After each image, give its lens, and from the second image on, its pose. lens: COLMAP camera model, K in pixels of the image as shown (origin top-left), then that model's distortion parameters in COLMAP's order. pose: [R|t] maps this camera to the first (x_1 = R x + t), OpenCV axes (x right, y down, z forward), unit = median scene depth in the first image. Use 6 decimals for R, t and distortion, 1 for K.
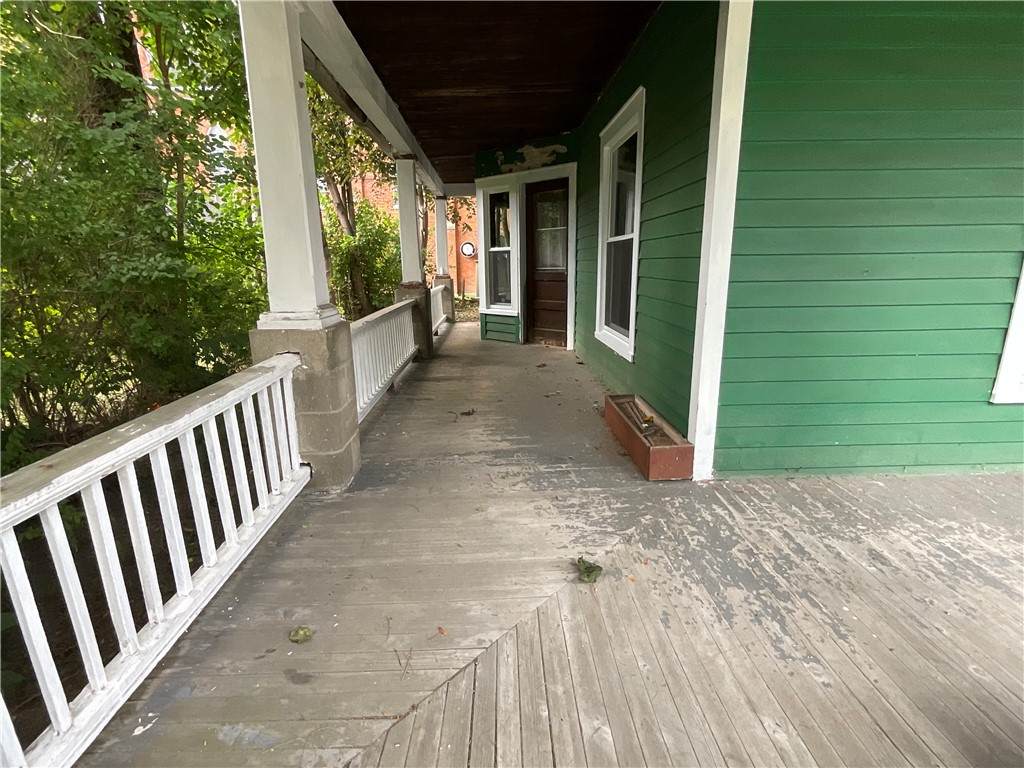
lens RADIAL K [[501.3, 0, 512.0], [0, 501.3, 384.0], [0, 0, 1]] dist [0.001332, 0.001034]
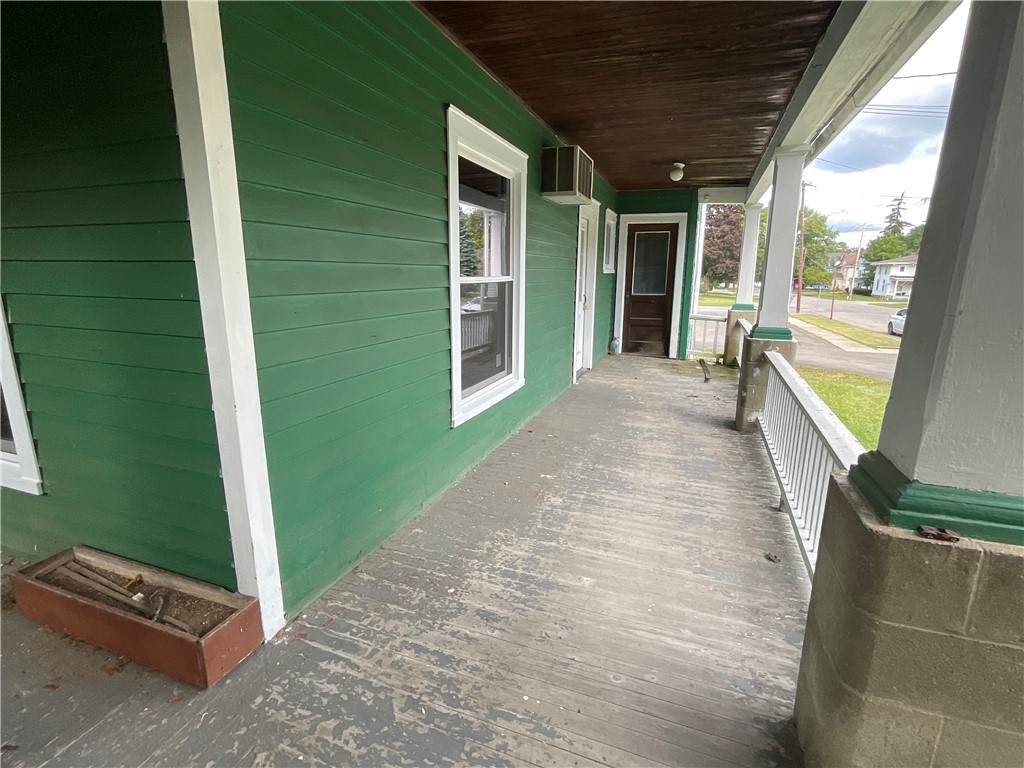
lens RADIAL K [[501.3, 0, 512.0], [0, 501.3, 384.0], [0, 0, 1]] dist [0.001332, 0.001034]
pose [[0.380645, -0.186476, 0.905724, -0.092238], [0.199708, 0.972919, 0.116380, -0.200941], [-0.902899, 0.136581, 0.407578, 0.390004]]
